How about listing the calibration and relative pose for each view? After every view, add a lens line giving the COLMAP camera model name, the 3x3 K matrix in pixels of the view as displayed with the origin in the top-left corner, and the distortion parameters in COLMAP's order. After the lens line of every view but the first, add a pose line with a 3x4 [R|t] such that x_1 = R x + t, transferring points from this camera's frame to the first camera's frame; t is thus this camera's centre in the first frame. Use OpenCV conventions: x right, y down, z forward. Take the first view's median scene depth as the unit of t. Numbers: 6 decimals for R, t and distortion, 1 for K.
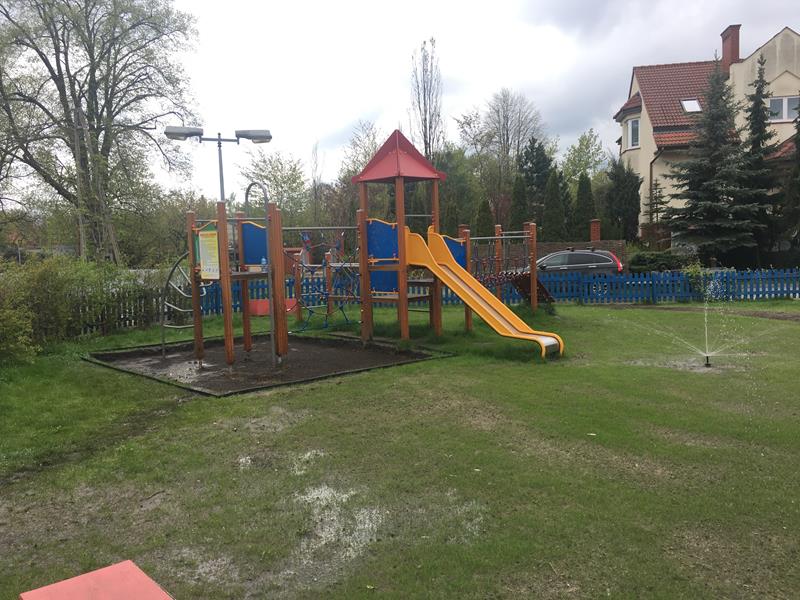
lens RADIAL K [[678.0, 0, 398.2], [0, 678.0, 300.2], [0, 0, 1]] dist [0.079448, -0.107315]
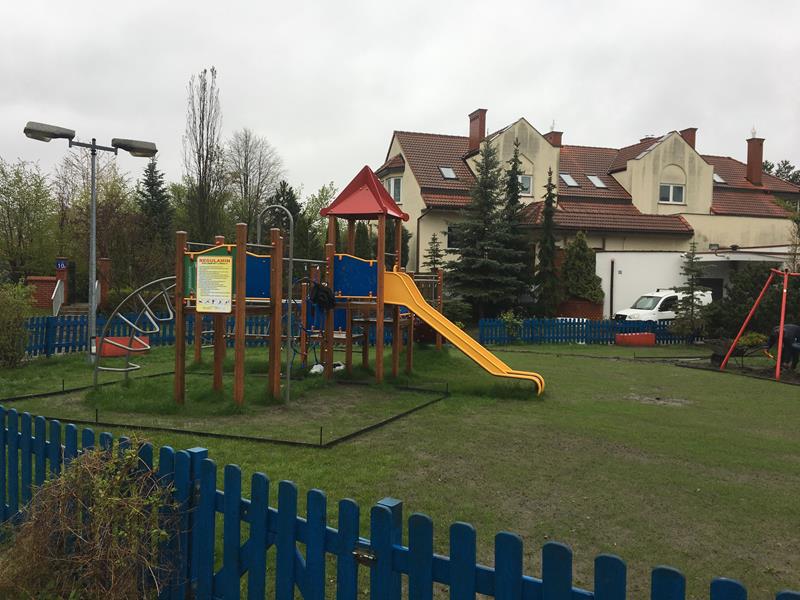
lens RADIAL K [[678.0, 0, 398.7], [0, 678.0, 302.2], [0, 0, 1]] dist [0.079448, -0.107315]
pose [[0.896977, 0.040117, 0.440253, -0.165763], [-0.014146, 0.997969, -0.062116, 0.002491], [-0.441850, 0.049489, 0.895723, 0.048121]]
